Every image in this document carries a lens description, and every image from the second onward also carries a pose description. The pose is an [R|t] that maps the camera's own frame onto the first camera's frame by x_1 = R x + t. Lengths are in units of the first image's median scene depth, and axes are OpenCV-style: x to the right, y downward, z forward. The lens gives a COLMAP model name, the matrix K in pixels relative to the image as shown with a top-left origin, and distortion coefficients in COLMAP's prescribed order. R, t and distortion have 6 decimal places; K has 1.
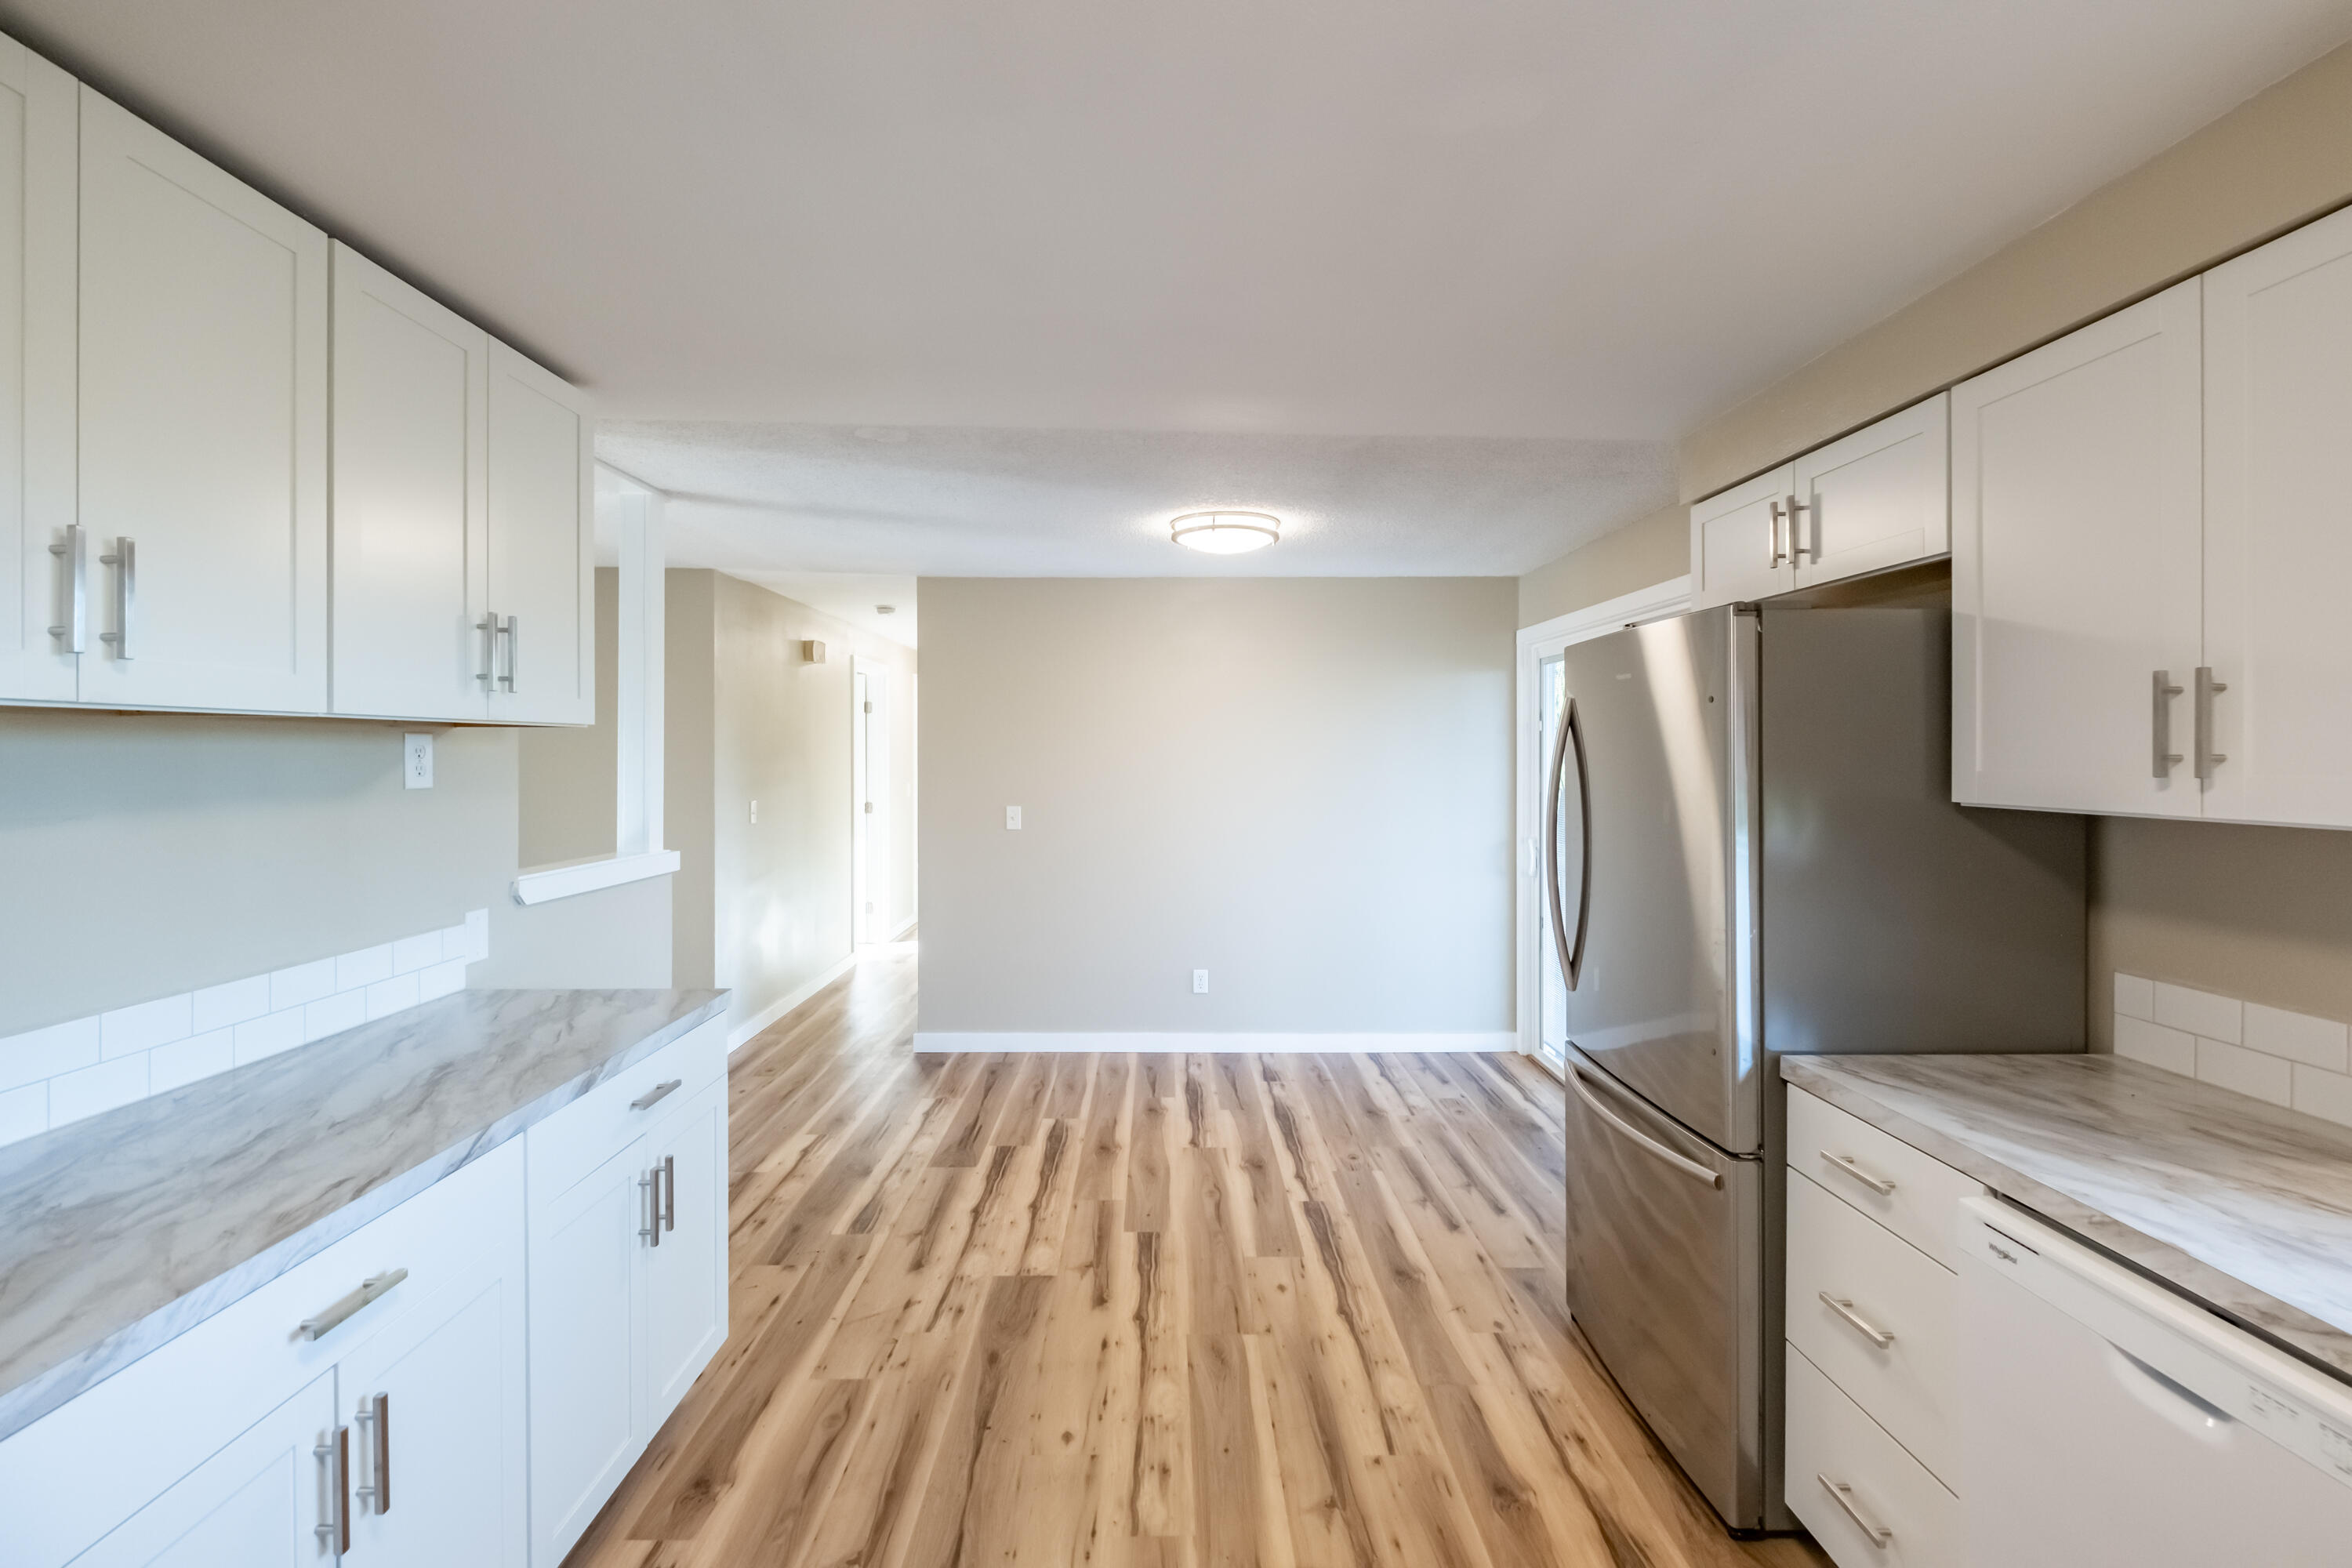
lens RADIAL K [[1024.7, 0, 1168.5], [0, 1024.7, 755.7], [0, 0, 1]] dist [0.003605, -0.006154]
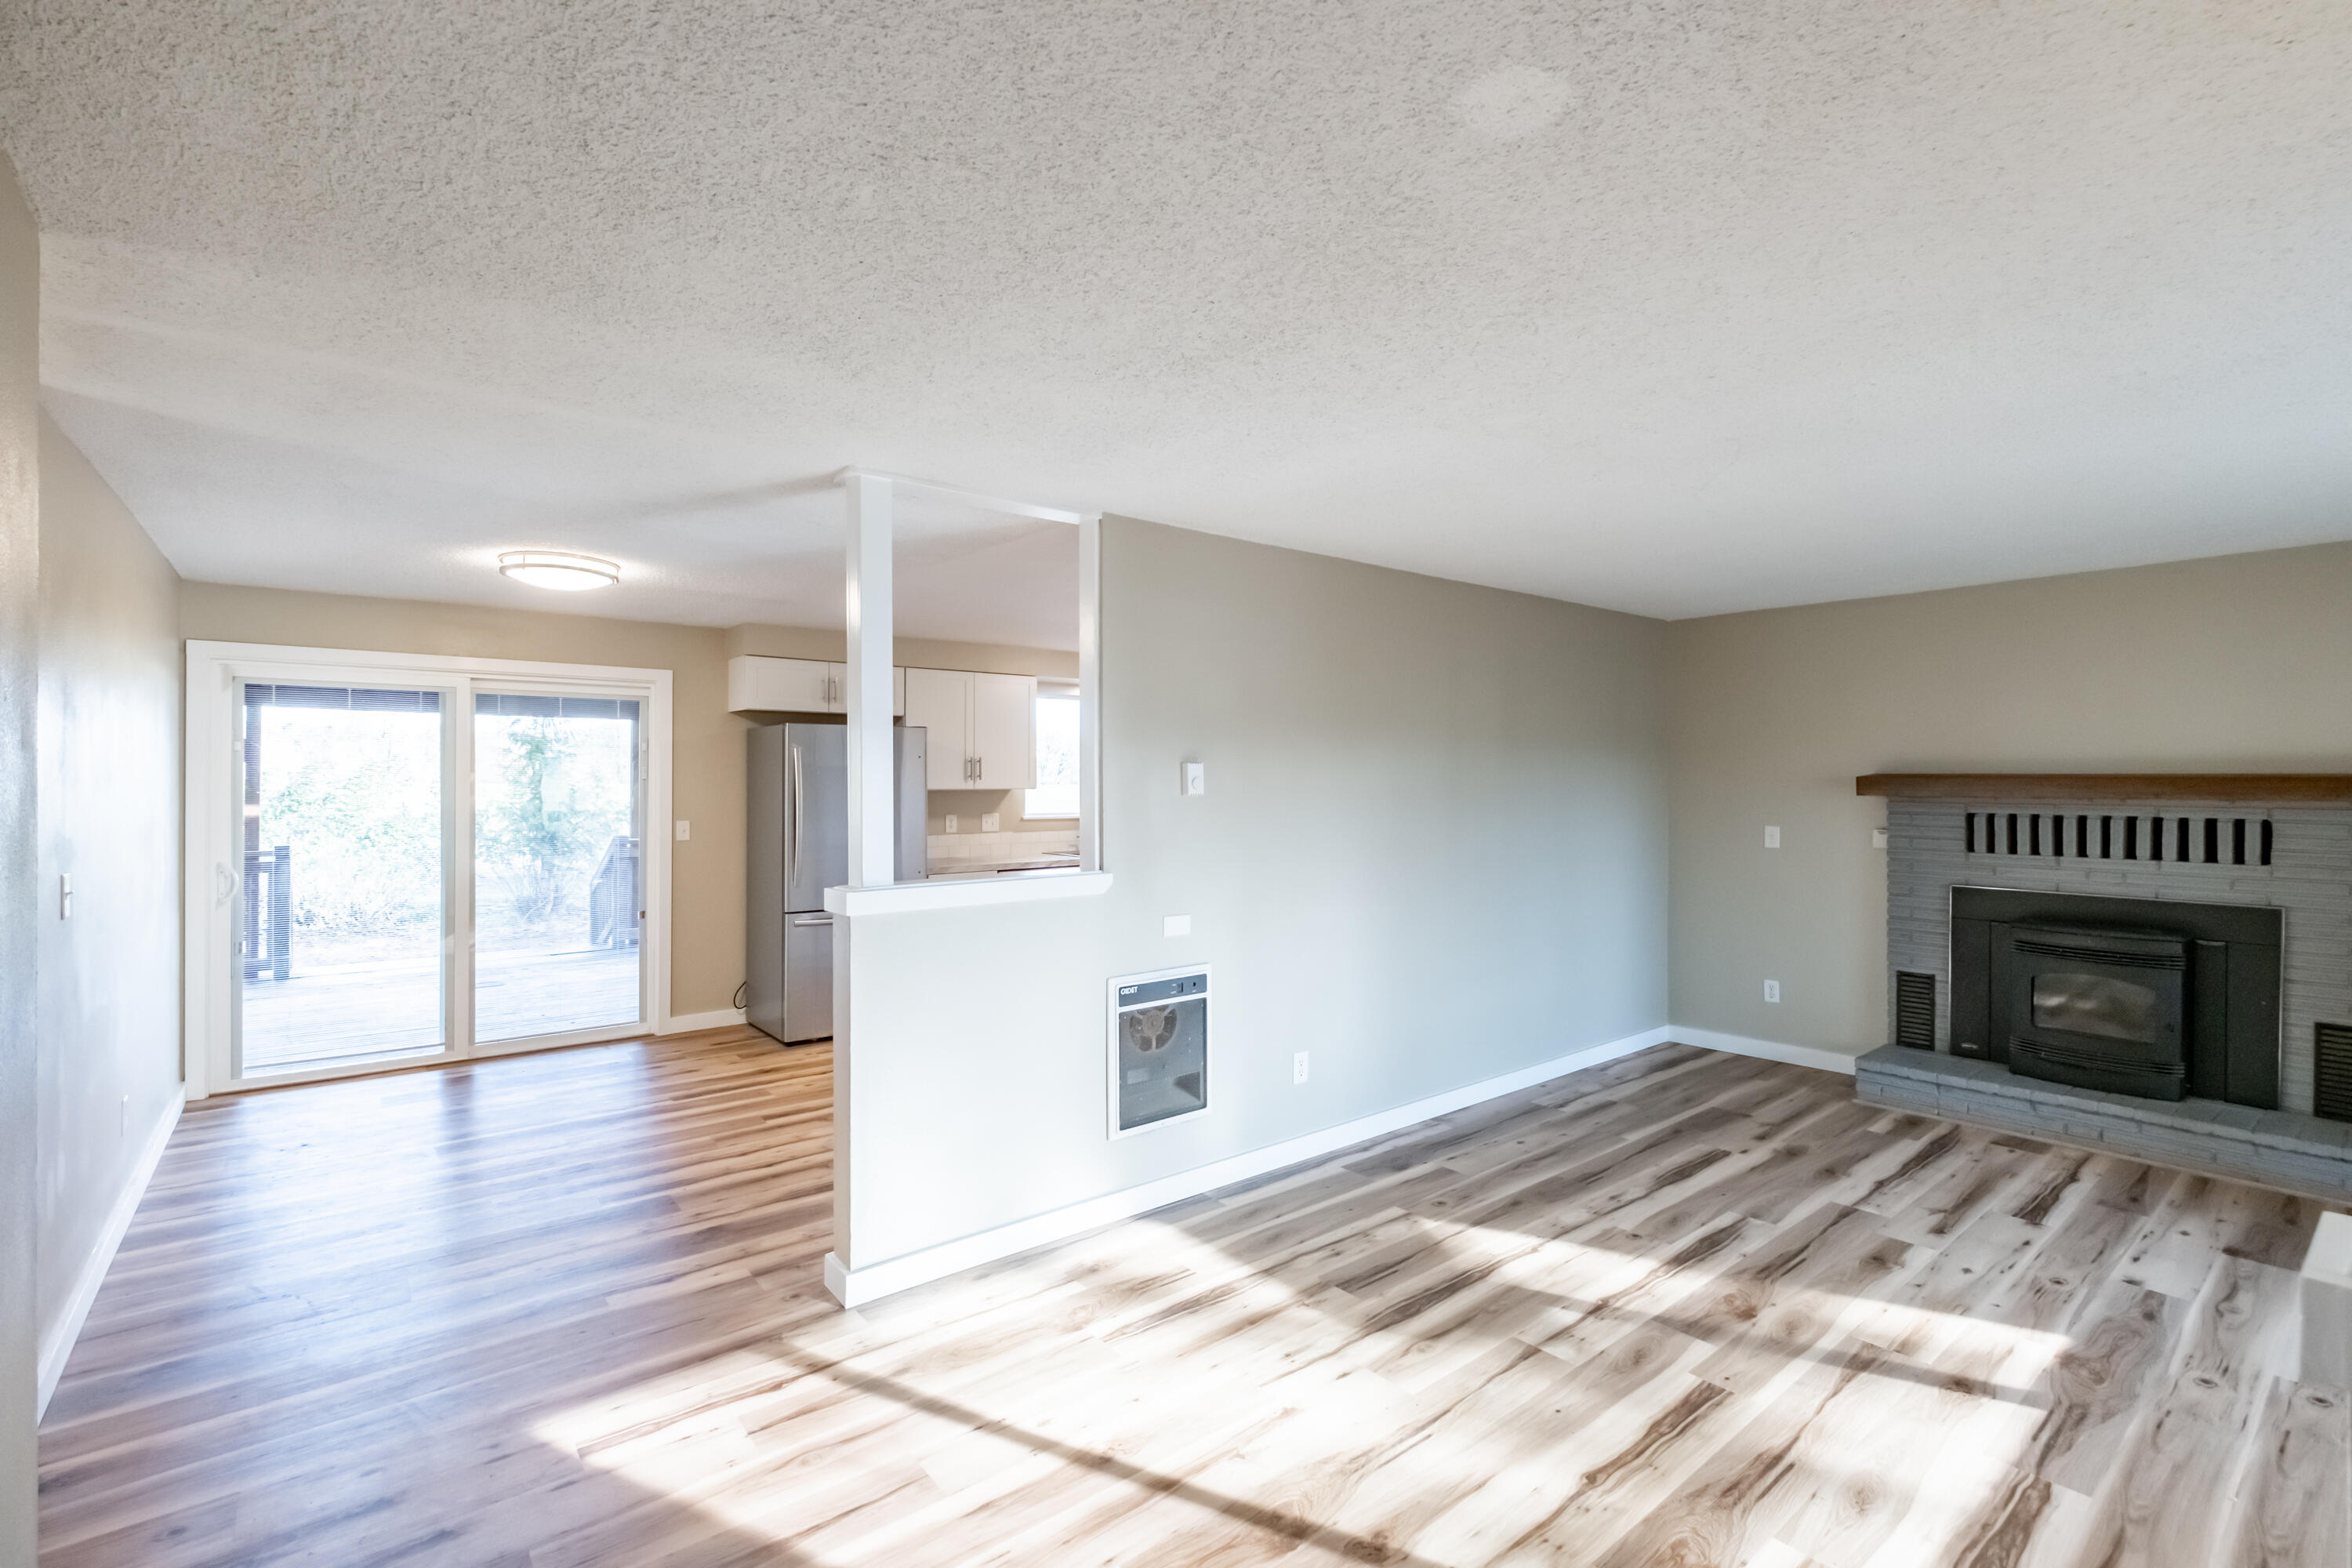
lens RADIAL K [[1036.1, 0, 1176.9], [0, 1036.1, 778.3], [0, 0, 1]] dist [-0.001277, -0.000877]
pose [[-0.620687, 0.001561, 0.784057, -1.809539], [-0.003235, 0.999984, -0.004552, 0.020503], [-0.784051, -0.005361, -0.620673, 1.788181]]
